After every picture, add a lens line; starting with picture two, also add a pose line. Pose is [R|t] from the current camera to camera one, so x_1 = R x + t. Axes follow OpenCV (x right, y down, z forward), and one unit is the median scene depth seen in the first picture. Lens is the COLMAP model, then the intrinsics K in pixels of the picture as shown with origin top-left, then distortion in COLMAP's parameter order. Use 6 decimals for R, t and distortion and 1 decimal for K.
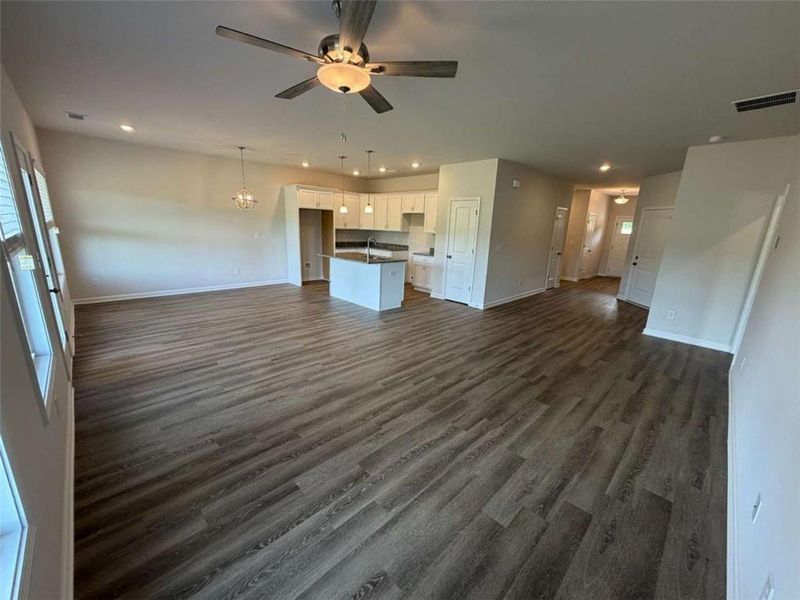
lens RADIAL K [[317.9, 0, 397.6], [0, 317.9, 301.7], [0, 0, 1]] dist [-0.000334, 0.000256]
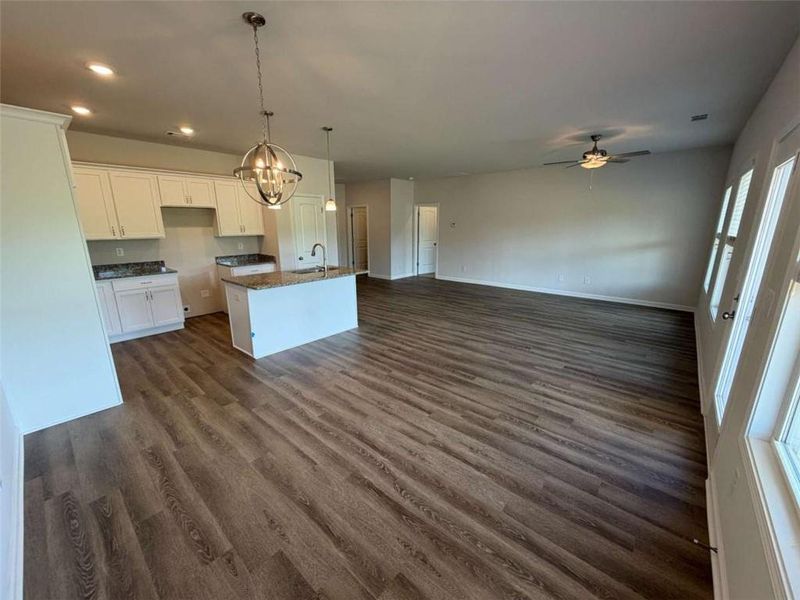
lens RADIAL K [[317.9, 0, 397.6], [0, 317.9, 301.7], [0, 0, 1]] dist [-0.000334, 0.000256]
pose [[-0.071537, -0.270295, 0.960116, -1.295507], [0.241679, 0.929202, 0.279599, -0.366064], [-0.967716, 0.252041, -0.001148, 1.313342]]
